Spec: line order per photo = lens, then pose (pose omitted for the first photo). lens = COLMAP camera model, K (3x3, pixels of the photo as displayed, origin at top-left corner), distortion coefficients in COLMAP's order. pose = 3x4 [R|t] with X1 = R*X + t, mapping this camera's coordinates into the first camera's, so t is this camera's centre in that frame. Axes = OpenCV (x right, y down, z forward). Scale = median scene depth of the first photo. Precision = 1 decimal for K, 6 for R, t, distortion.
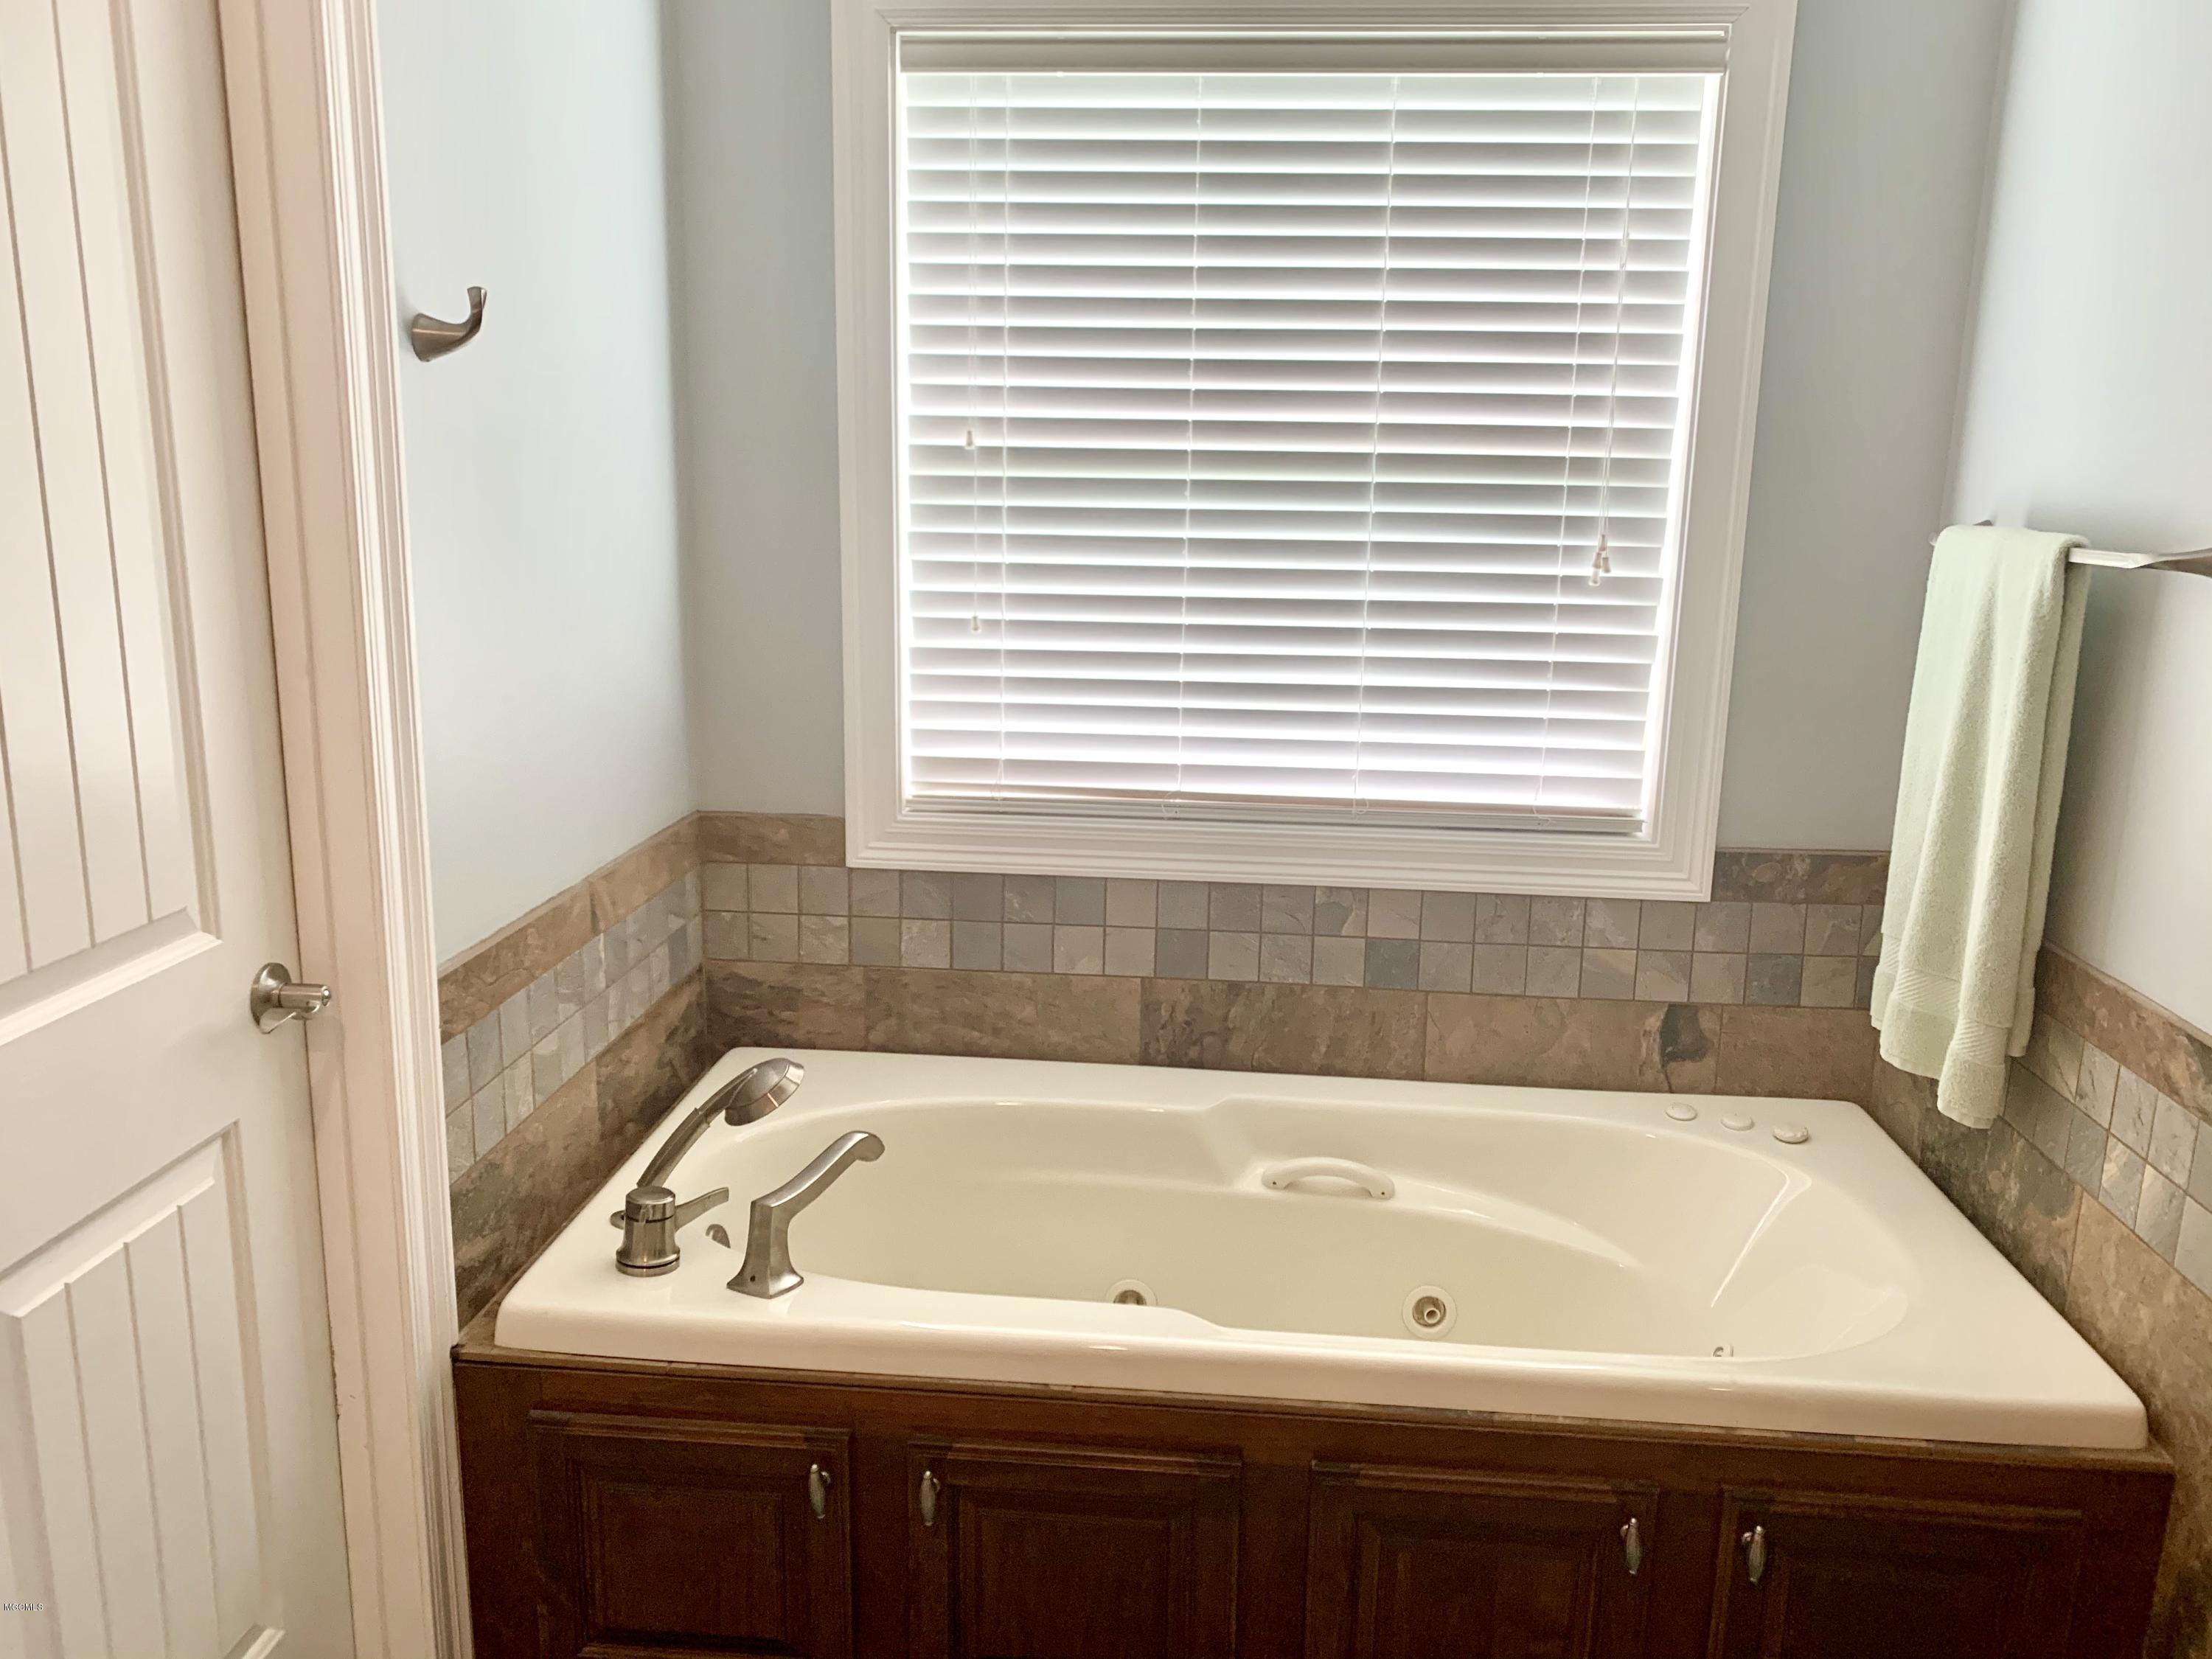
lens RADIAL K [[1719.9, 0, 1133.8], [0, 1719.9, 823.8], [0, 0, 1]] dist [0.052596, -0.040637]
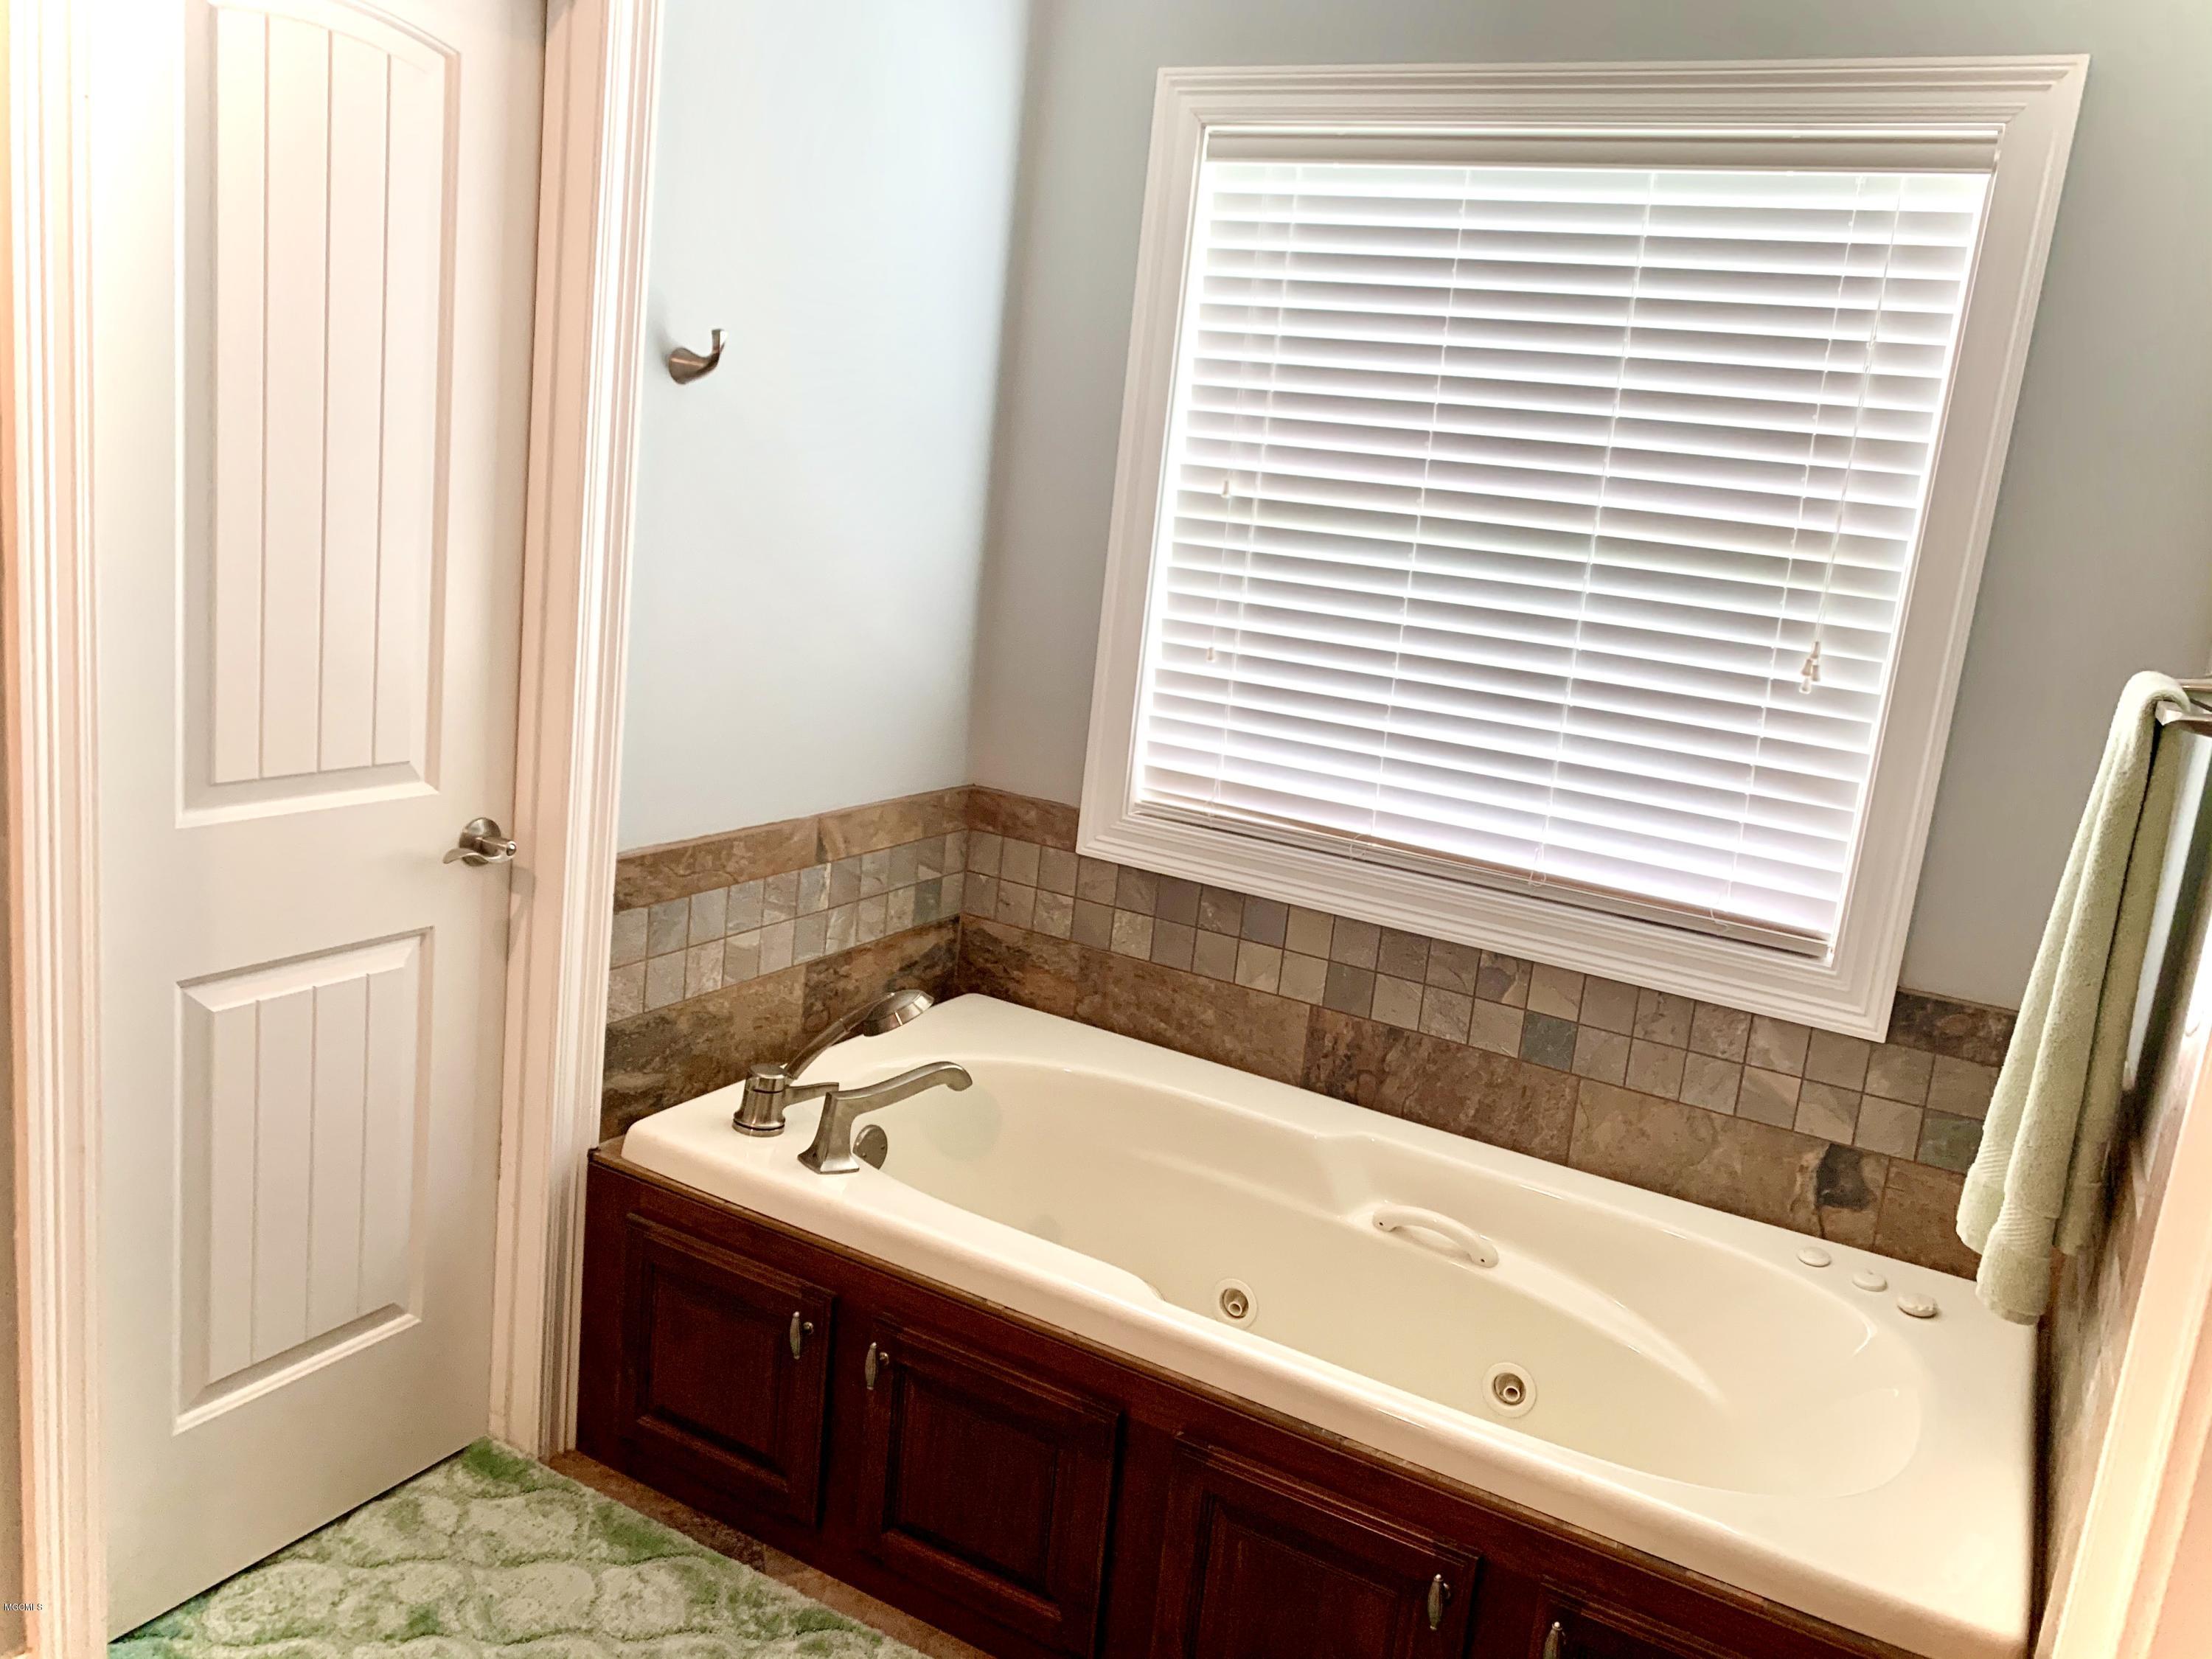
lens RADIAL K [[1710.6, 0, 1103.8], [0, 1710.6, 804.0], [0, 0, 1]] dist [0.055484, -0.040796]
pose [[0.909665, 0.158353, -0.383971, 0.287701], [-0.173773, 0.984770, -0.005556, -0.003676], [0.377243, 0.071778, 0.923328, -0.029278]]
